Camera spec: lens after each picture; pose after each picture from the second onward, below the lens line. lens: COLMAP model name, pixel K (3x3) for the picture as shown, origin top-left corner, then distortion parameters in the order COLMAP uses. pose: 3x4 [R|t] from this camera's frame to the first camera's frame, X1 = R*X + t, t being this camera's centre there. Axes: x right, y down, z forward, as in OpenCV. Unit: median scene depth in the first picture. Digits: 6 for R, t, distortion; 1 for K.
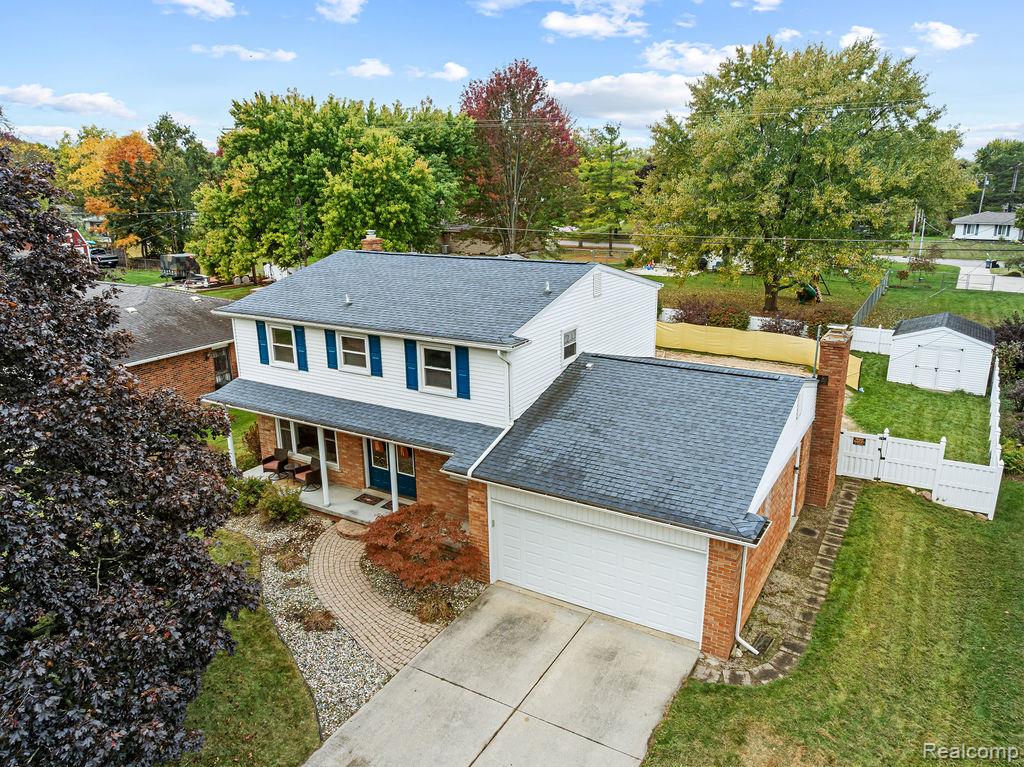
lens RADIAL K [[722.8, 0, 521.0], [0, 722.8, 385.0], [0, 0, 1]] dist [-0.043204, 0.008196]
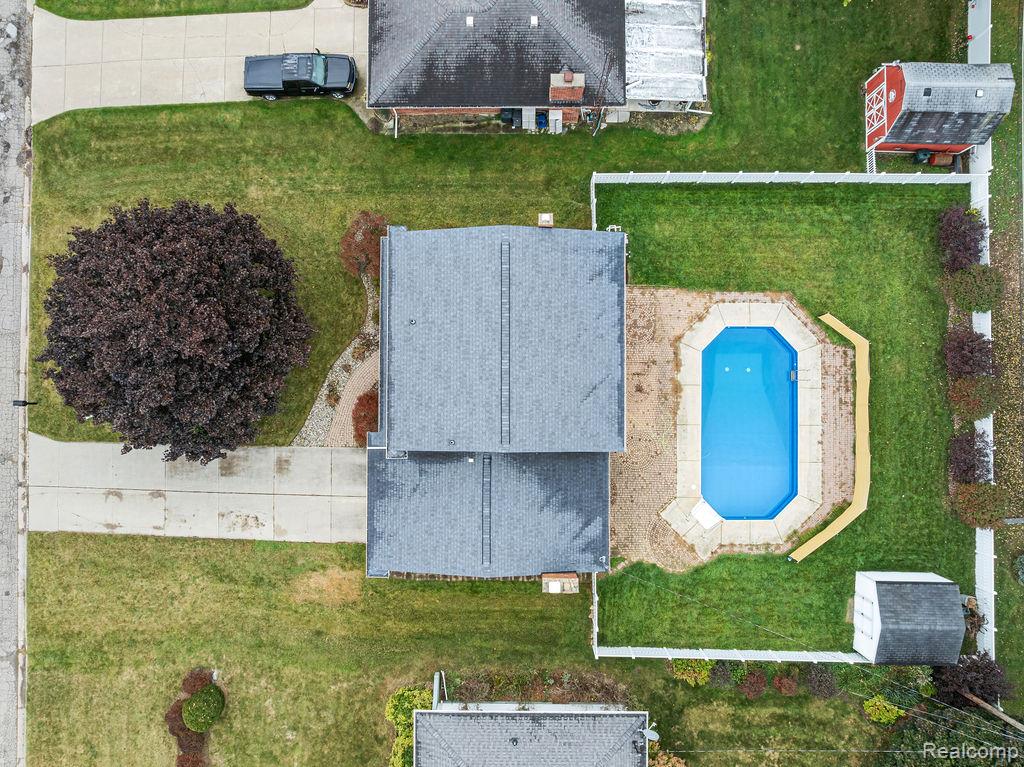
lens RADIAL K [[722.8, 0, 521.0], [0, 722.8, 385.0], [0, 0, 1]] dist [-0.043204, 0.008196]
pose [[0.508486, 0.860915, -0.016329, 0.032857], [-0.240255, 0.160062, 0.957422, -1.863143], [0.826873, -0.482913, 0.288229, 0.741240]]
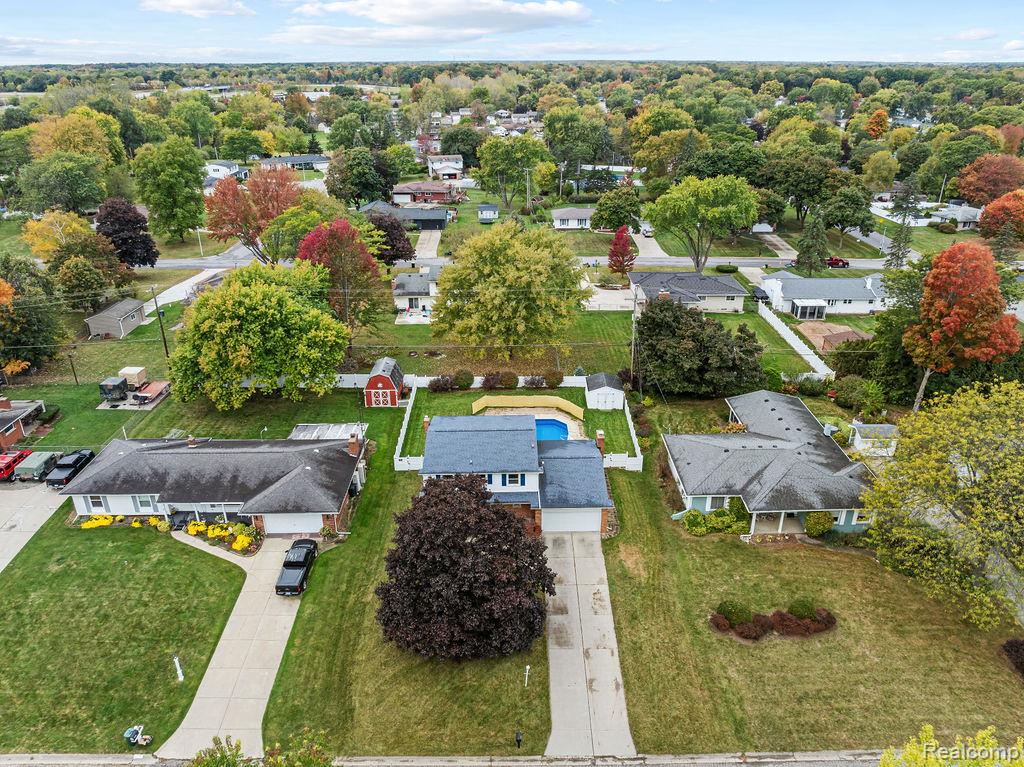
lens RADIAL K [[722.8, 0, 521.0], [0, 722.8, 385.0], [0, 0, 1]] dist [-0.043204, 0.008196]
pose [[0.850684, -0.210407, 0.481732, -1.629475], [0.141493, 0.974230, 0.175656, -1.045886], [-0.506277, -0.081266, 0.858533, -1.903509]]
